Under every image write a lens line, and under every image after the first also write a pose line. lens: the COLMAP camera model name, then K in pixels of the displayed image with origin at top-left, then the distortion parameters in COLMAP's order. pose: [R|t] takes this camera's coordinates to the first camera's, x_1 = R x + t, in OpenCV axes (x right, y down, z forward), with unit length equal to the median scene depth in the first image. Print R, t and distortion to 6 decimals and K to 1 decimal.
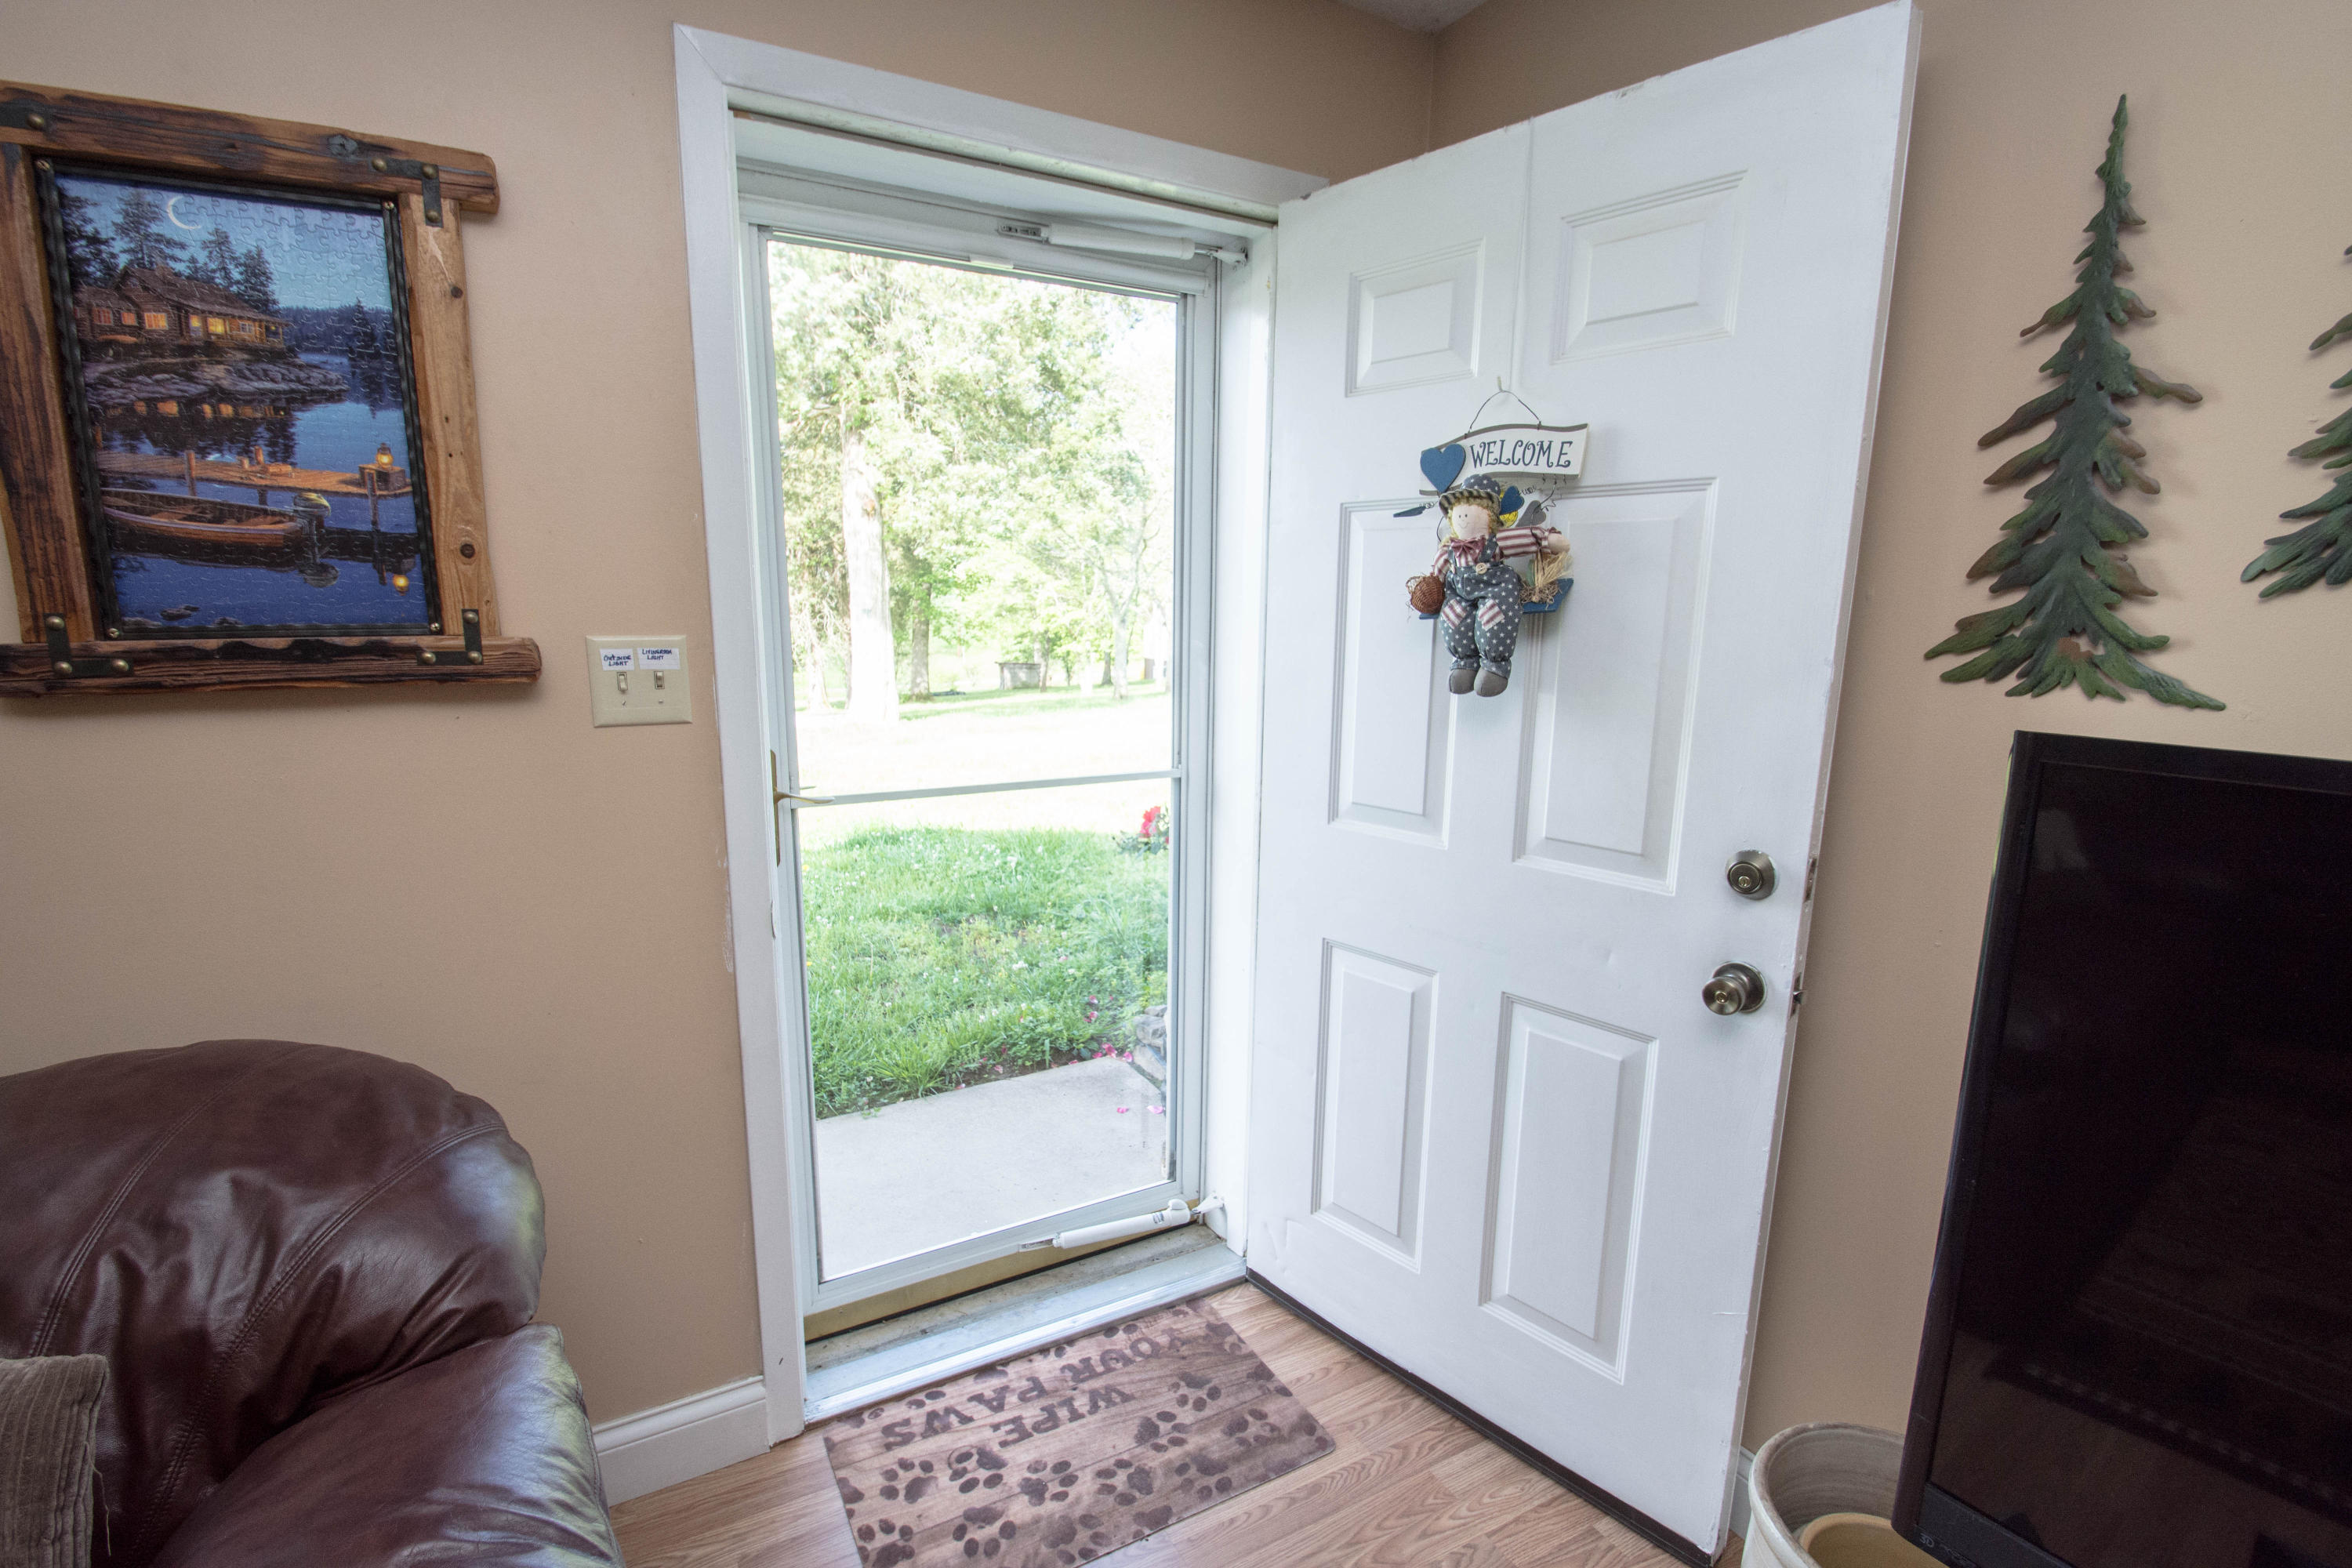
lens RADIAL K [[1066.9, 0, 1164.2], [0, 1066.9, 791.6], [0, 0, 1]] dist [-0.000334, -0.015156]
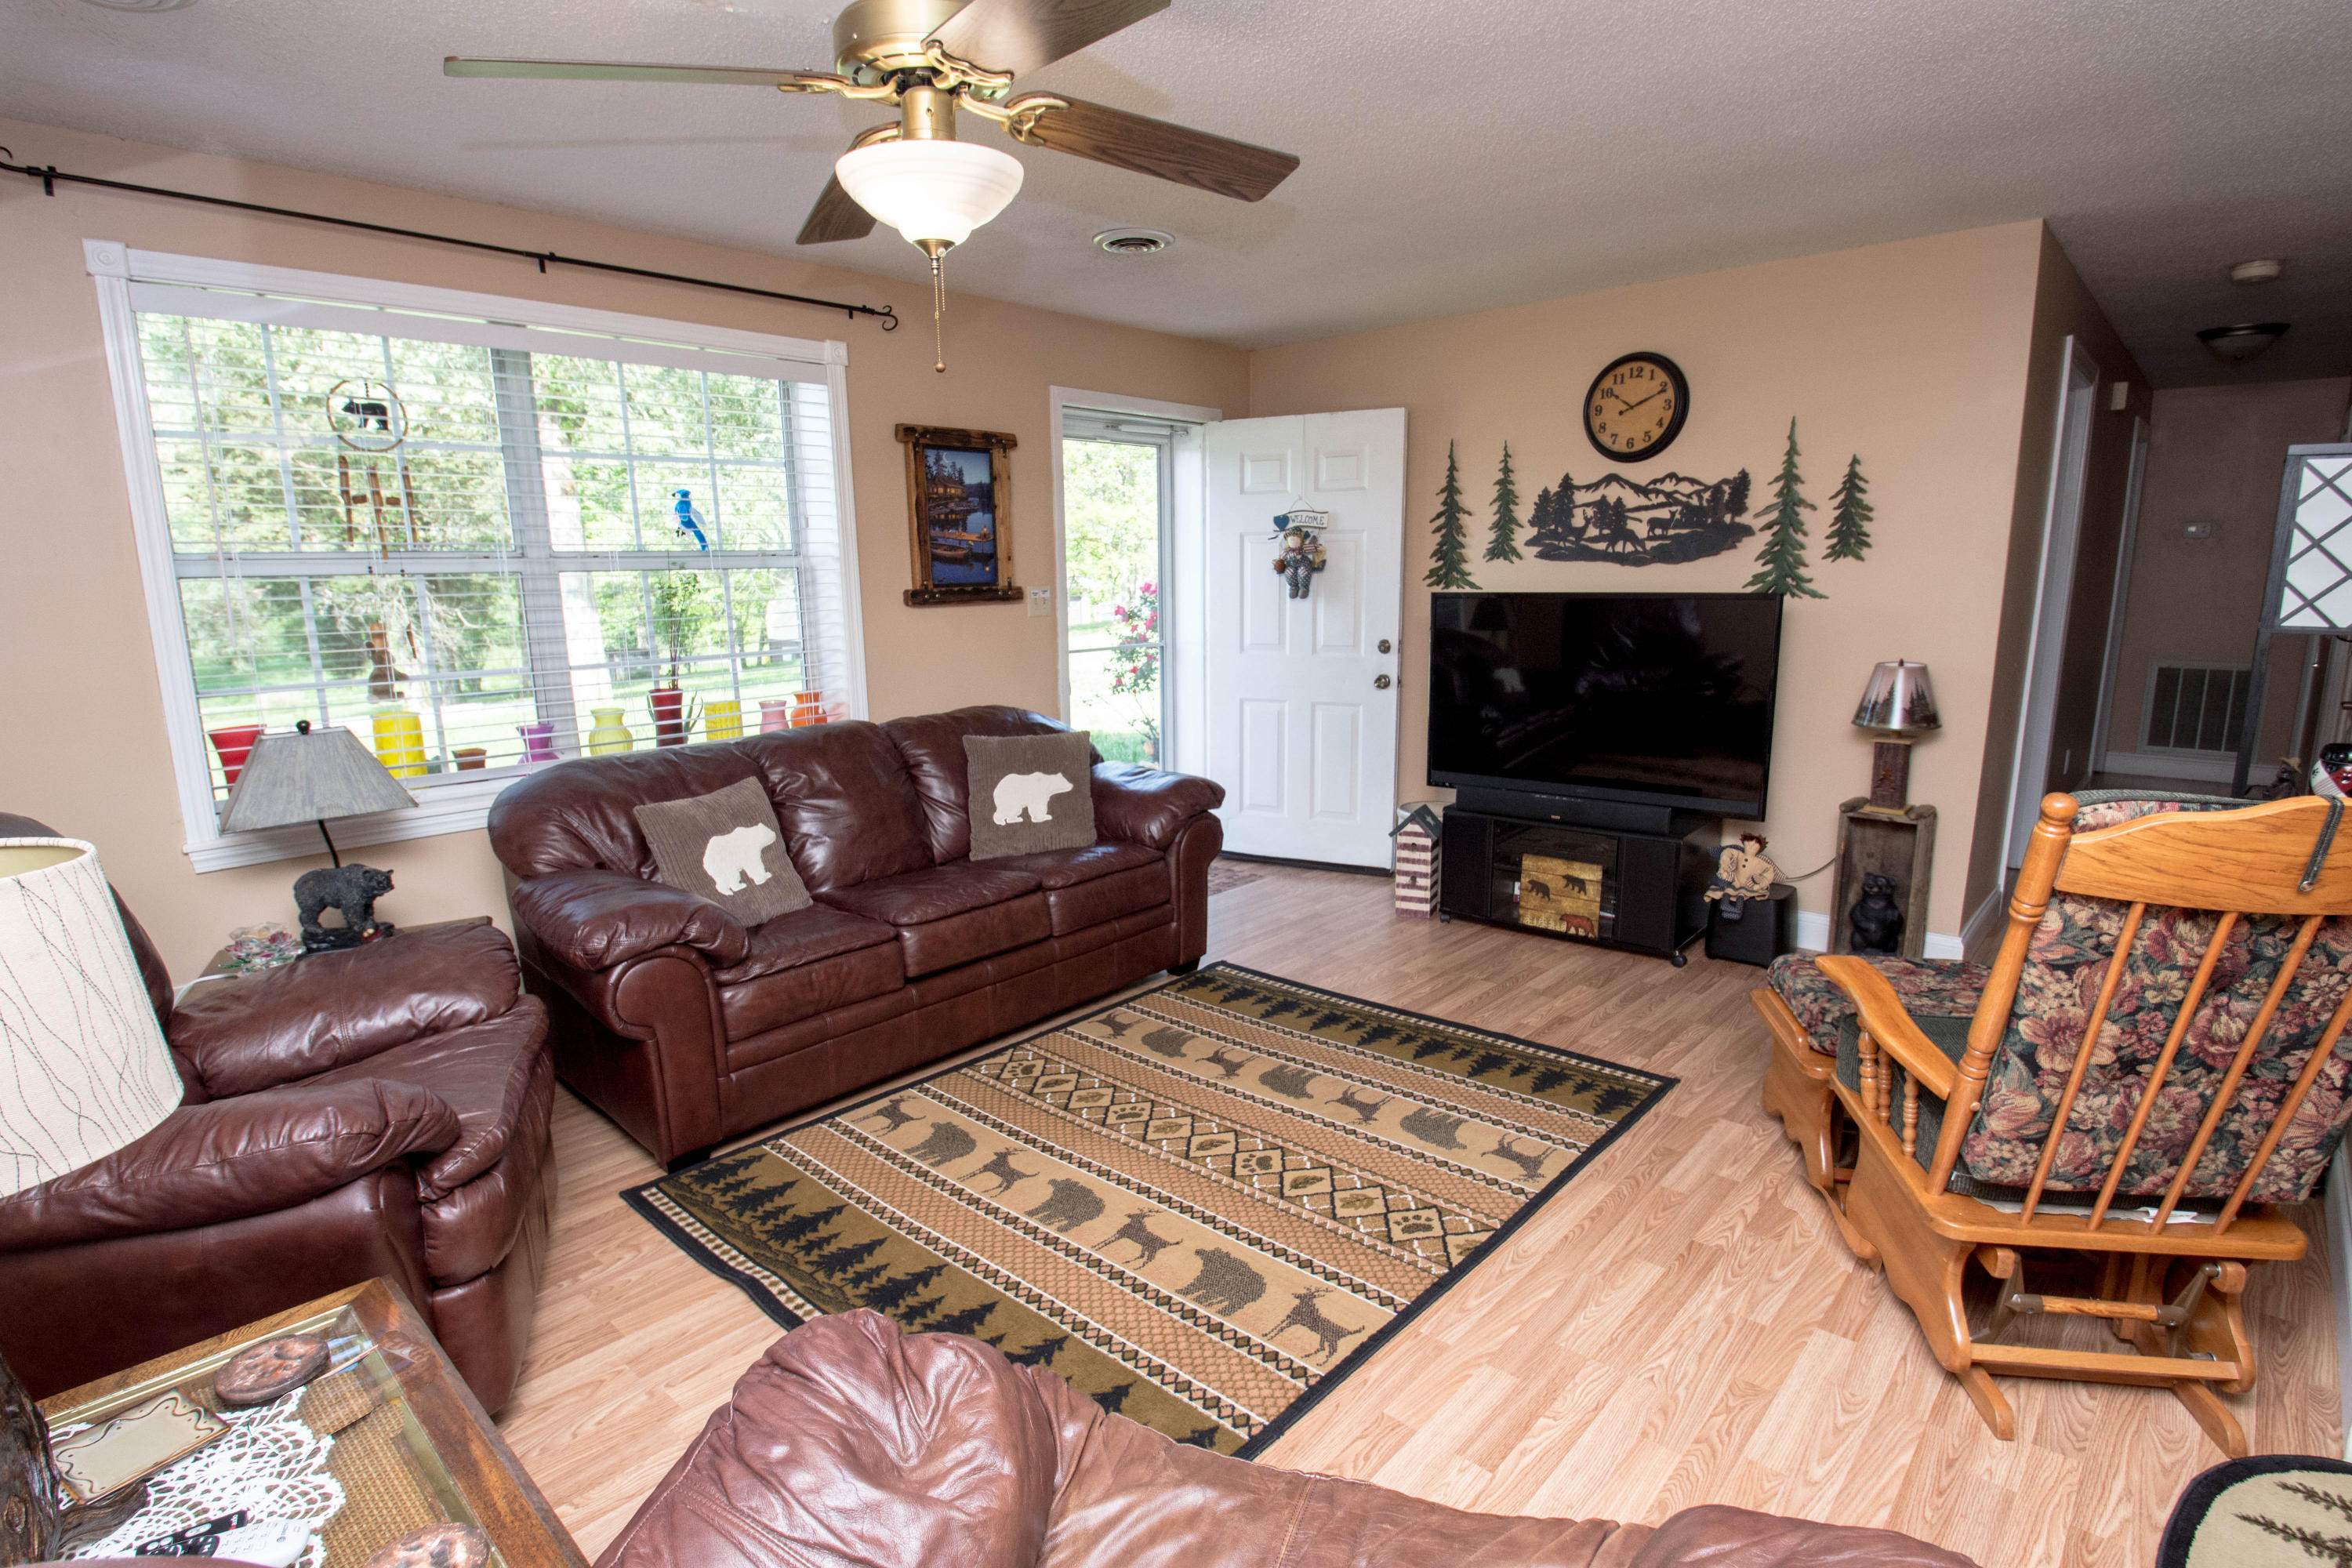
lens RADIAL K [[1180.5, 0, 1176.0], [0, 1180.5, 784.0], [0, 0, 1]] dist [-0.000952, -0.016127]
pose [[0.946092, -0.080861, 0.313642, -1.305008], [0.079990, 0.996673, 0.015668, 0.409634], [-0.313866, 0.010264, 0.949412, -2.386448]]
